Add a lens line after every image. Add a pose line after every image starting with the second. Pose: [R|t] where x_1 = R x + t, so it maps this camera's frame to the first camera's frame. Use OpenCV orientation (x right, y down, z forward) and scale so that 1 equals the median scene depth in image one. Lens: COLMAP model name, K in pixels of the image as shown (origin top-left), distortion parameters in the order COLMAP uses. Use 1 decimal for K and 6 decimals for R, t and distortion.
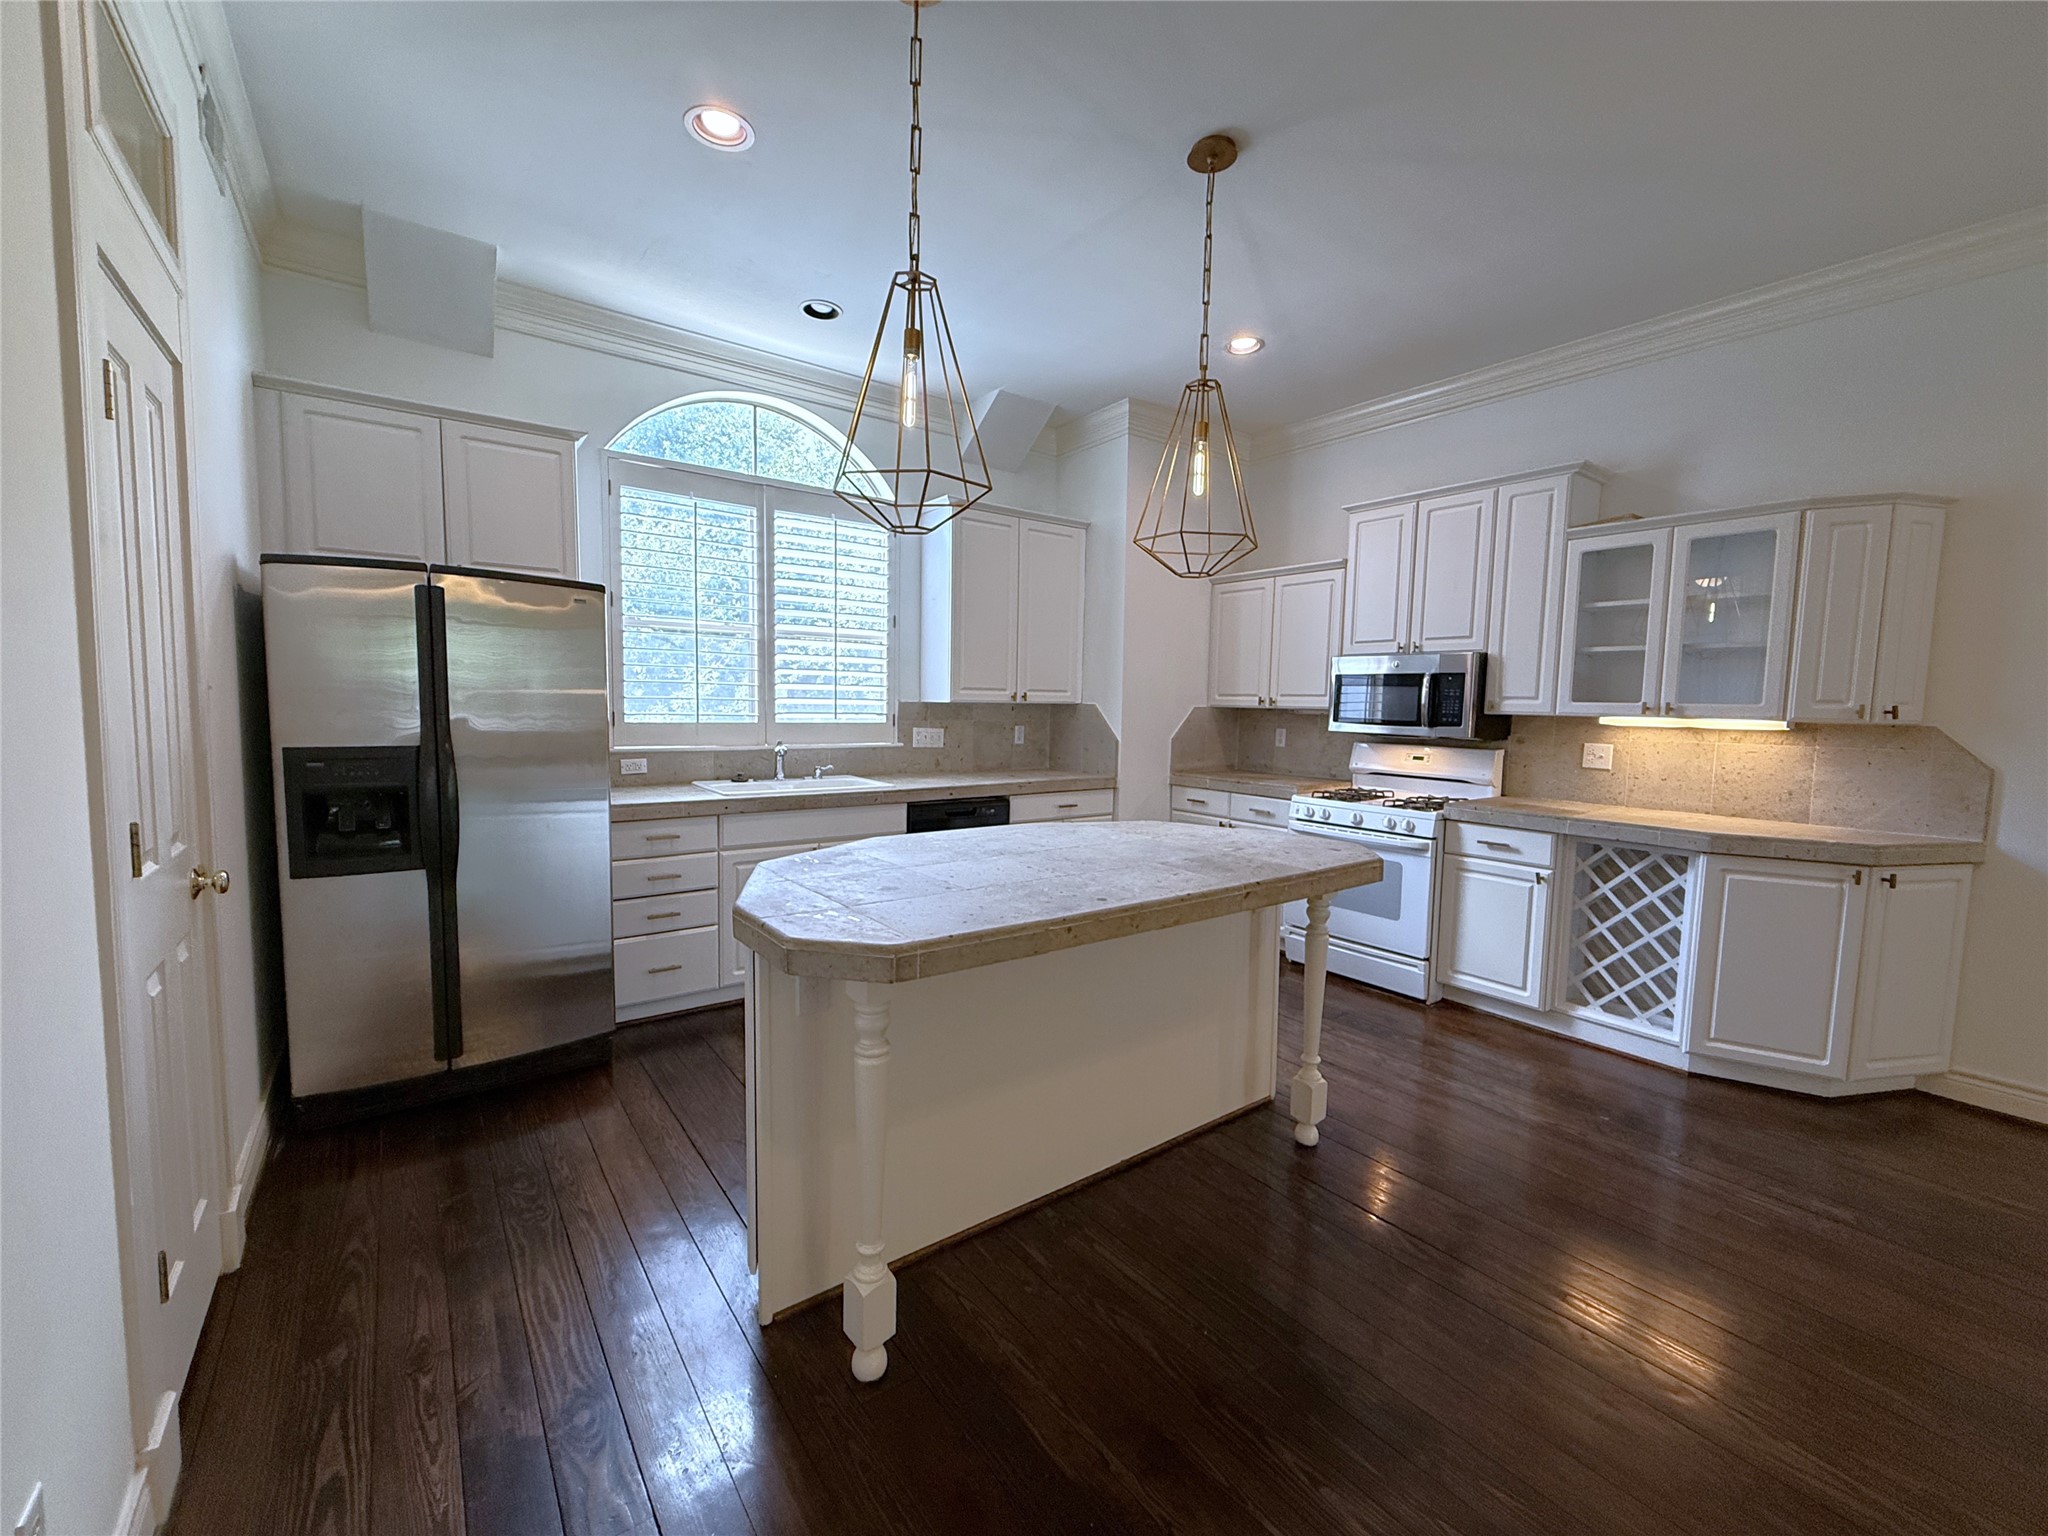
lens RADIAL K [[835.4, 0, 1024.0], [0, 835.4, 768.0], [0, 0, 1]] dist [-0.001687, -0.000098]
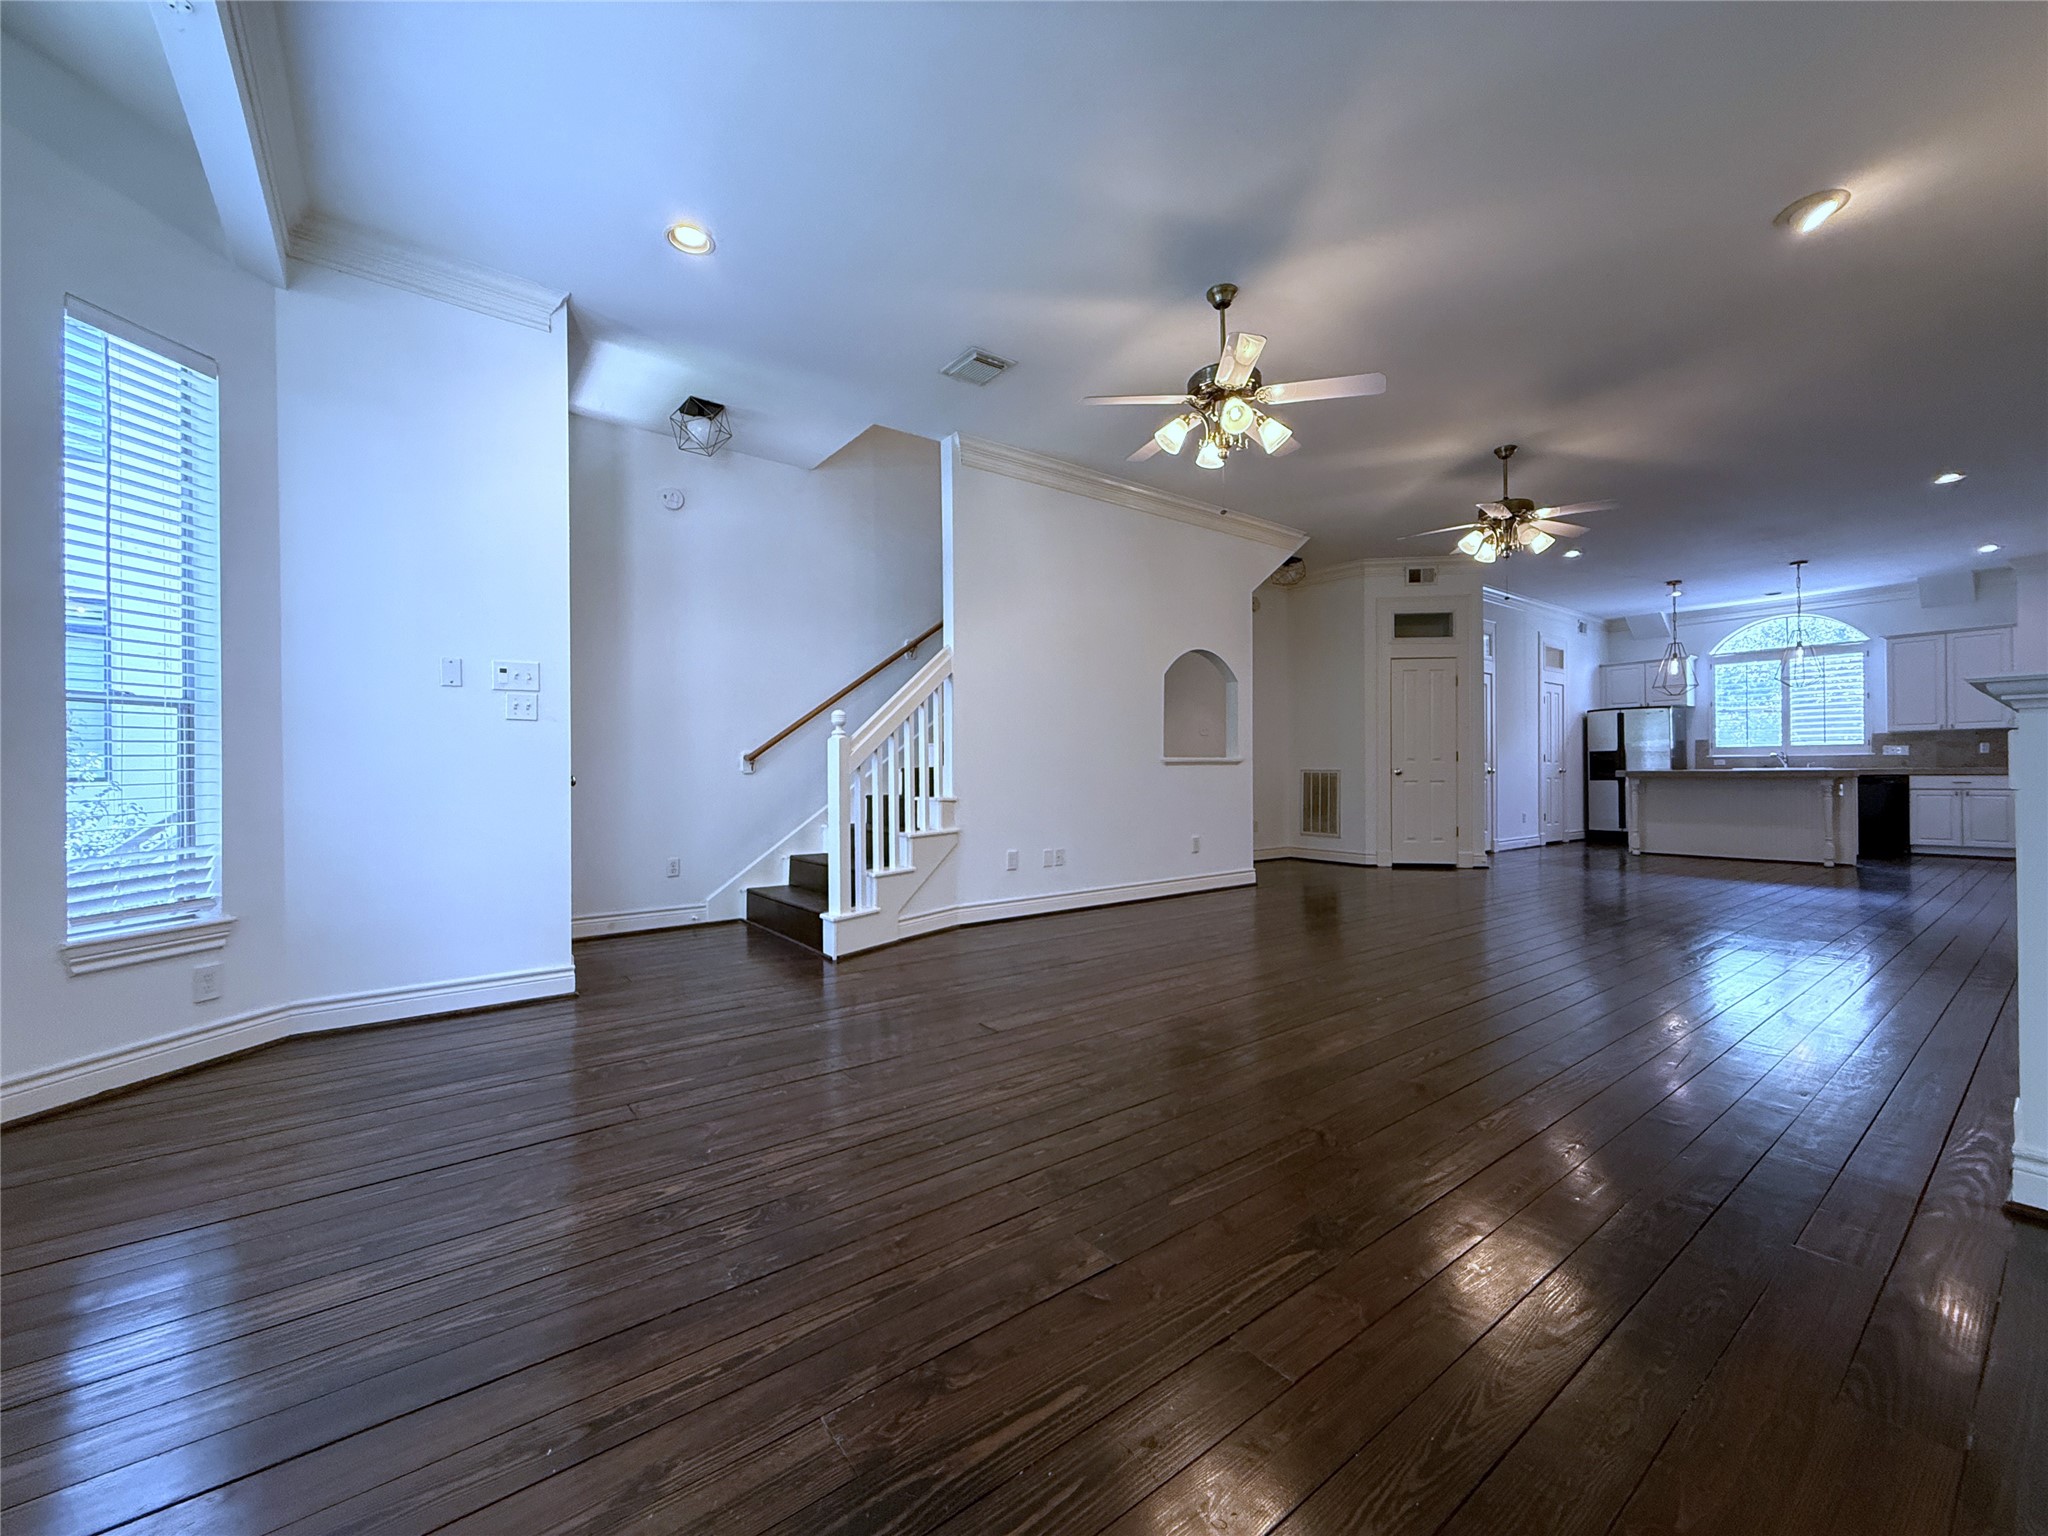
lens RADIAL K [[815.4, 0, 1024.0], [0, 815.4, 768.0], [0, 0, 1]] dist [0.000228, 0.000303]
pose [[0.011633, -0.024140, -0.999641, 2.093566], [-0.071595, 0.997123, -0.024912, 0.234905], [0.997366, 0.071859, 0.009871, -1.263371]]
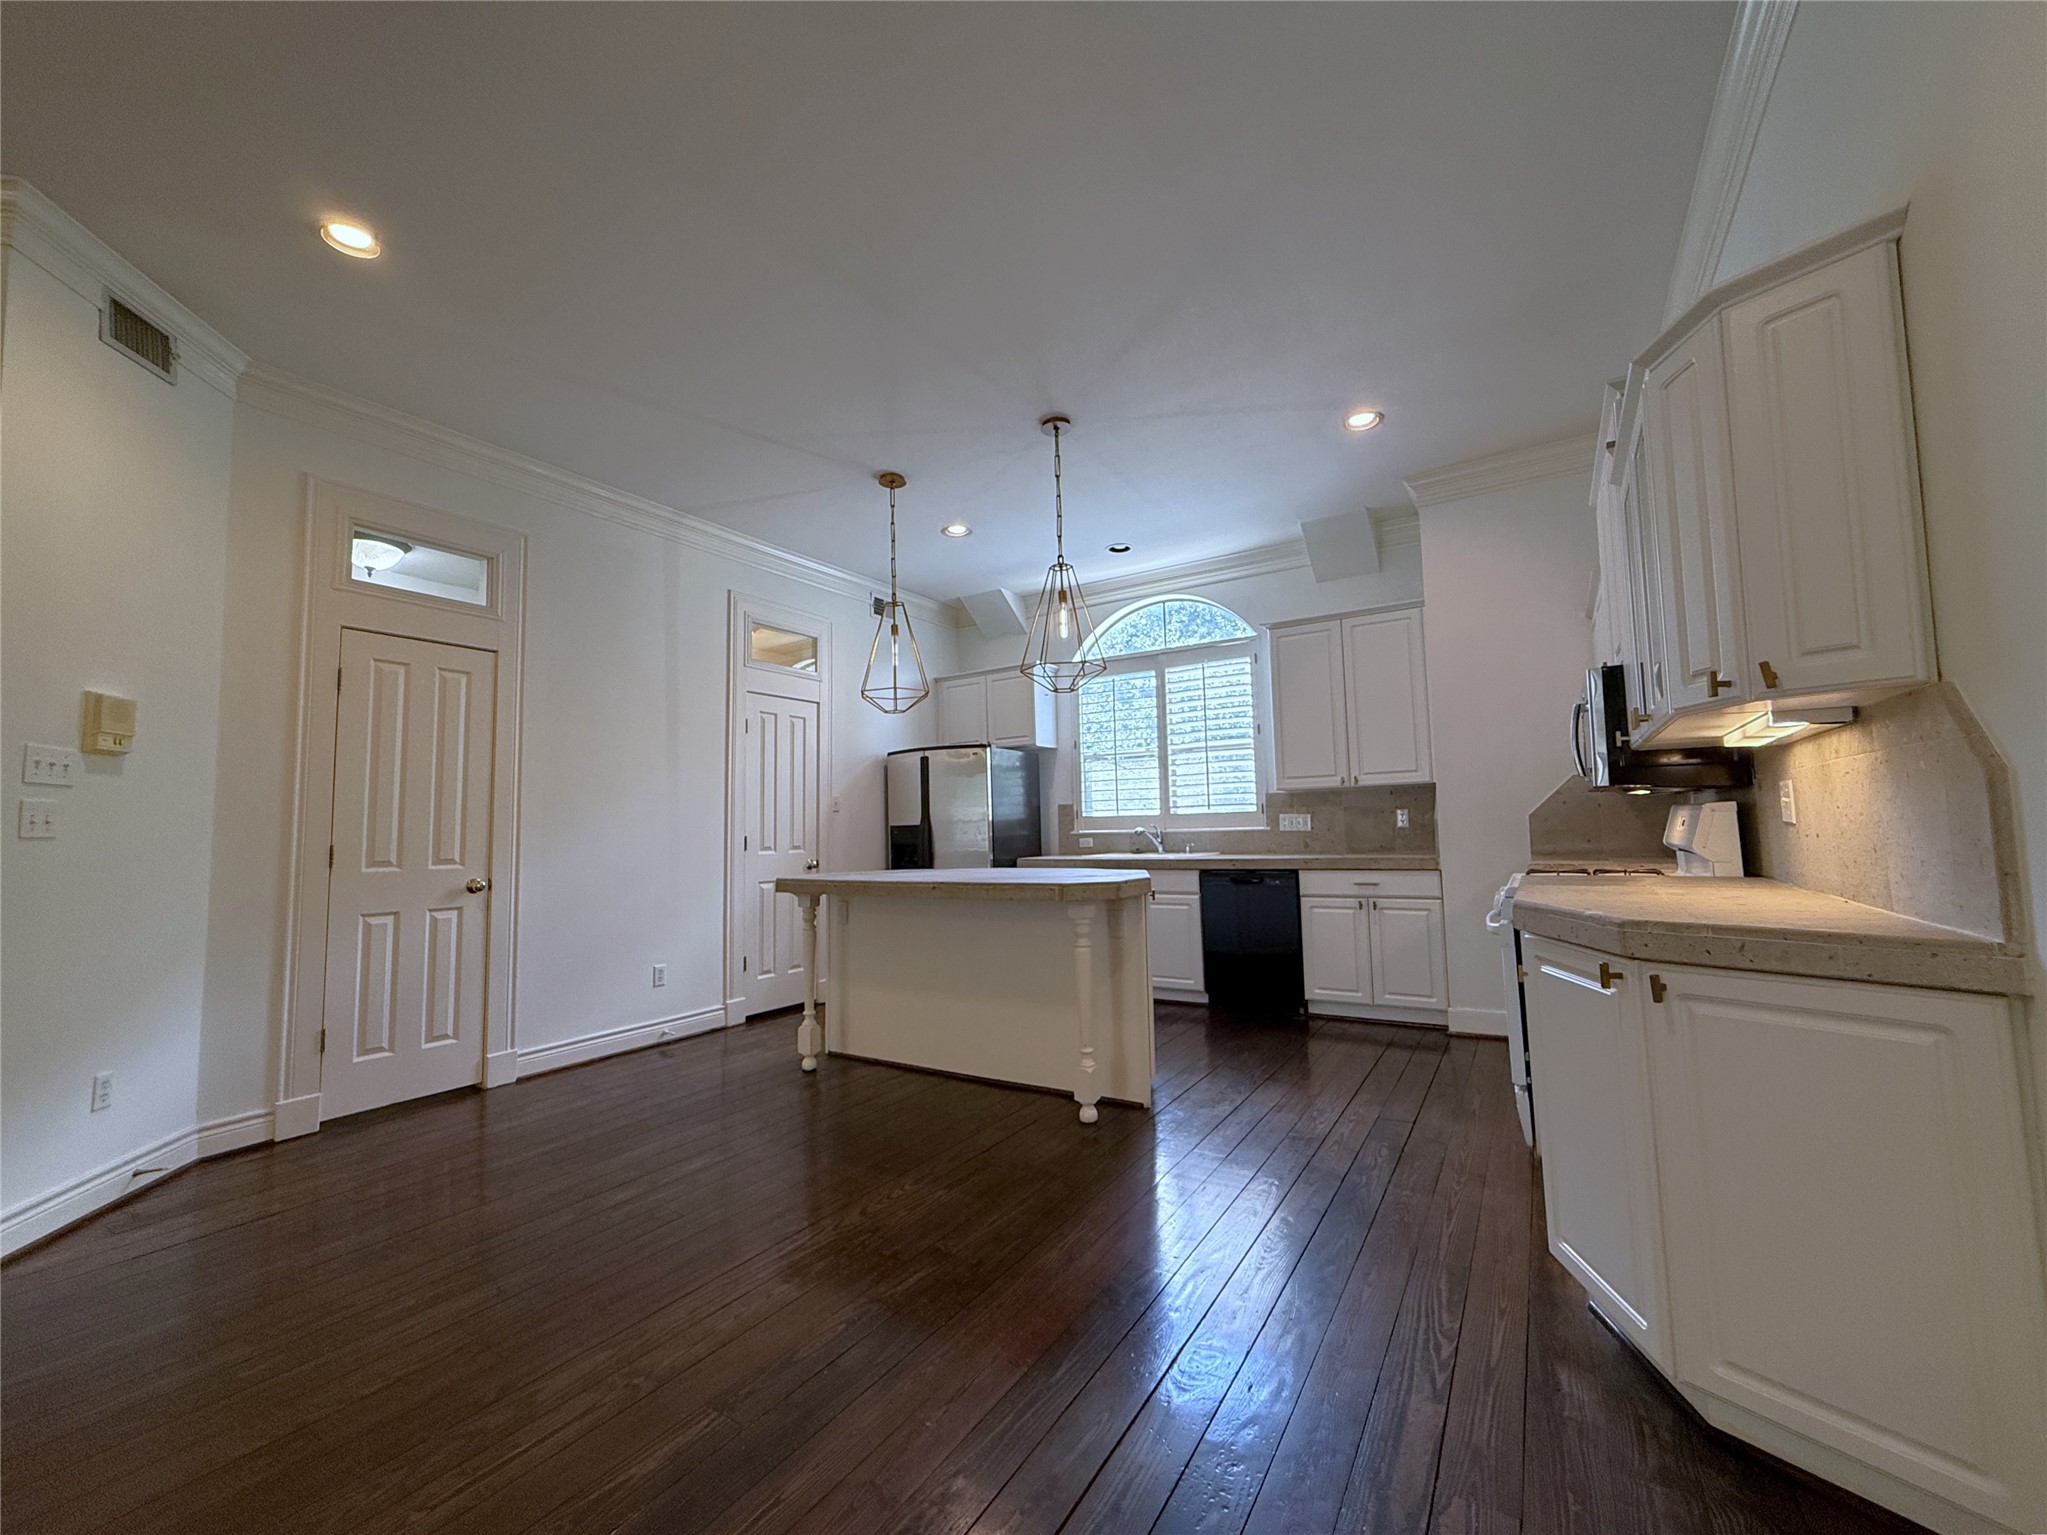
lens RADIAL K [[817.1, 0, 1018.4], [0, 817.1, 762.2], [0, 0, 1]] dist [0.000178, 0.000185]
pose [[0.351990, -0.105512, -0.930038, 0.942869], [-0.044509, 0.990615, -0.129230, 0.051528], [0.934945, 0.086883, 0.343991, 0.281862]]
